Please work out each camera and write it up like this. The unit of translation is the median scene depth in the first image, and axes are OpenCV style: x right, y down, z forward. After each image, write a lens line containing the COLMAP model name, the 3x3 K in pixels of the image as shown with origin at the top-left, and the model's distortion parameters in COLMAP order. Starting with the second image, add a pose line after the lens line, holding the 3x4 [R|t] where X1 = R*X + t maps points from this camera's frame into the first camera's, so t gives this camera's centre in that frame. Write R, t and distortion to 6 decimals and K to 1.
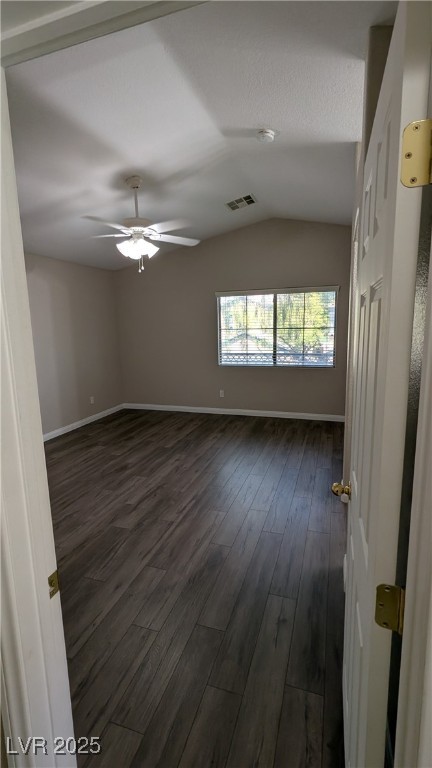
lens RADIAL K [[366.7, 0, 216.0], [0, 366.7, 384.0], [0, 0, 1]] dist [-0.000220, -0.000061]
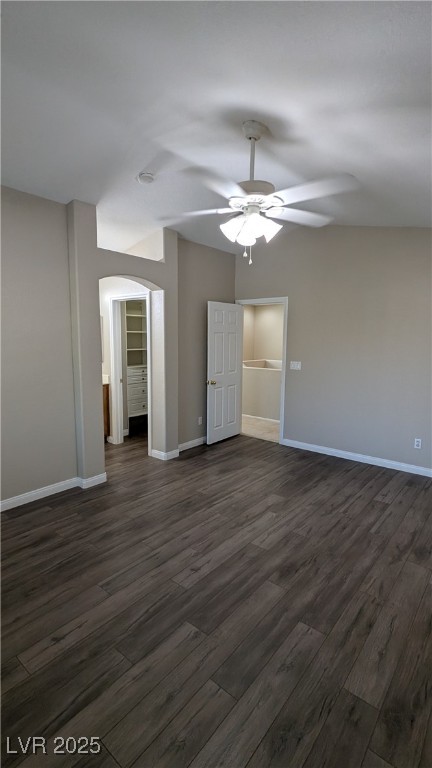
lens RADIAL K [[360.9, 0, 216.0], [0, 360.9, 384.0], [0, 0, 1]] dist [0.014062, -0.000117]
pose [[-0.932090, -0.028214, 0.361126, -0.385857], [0.078674, 0.957394, 0.277862, -0.273416], [-0.353579, 0.287404, -0.890158, 1.622914]]
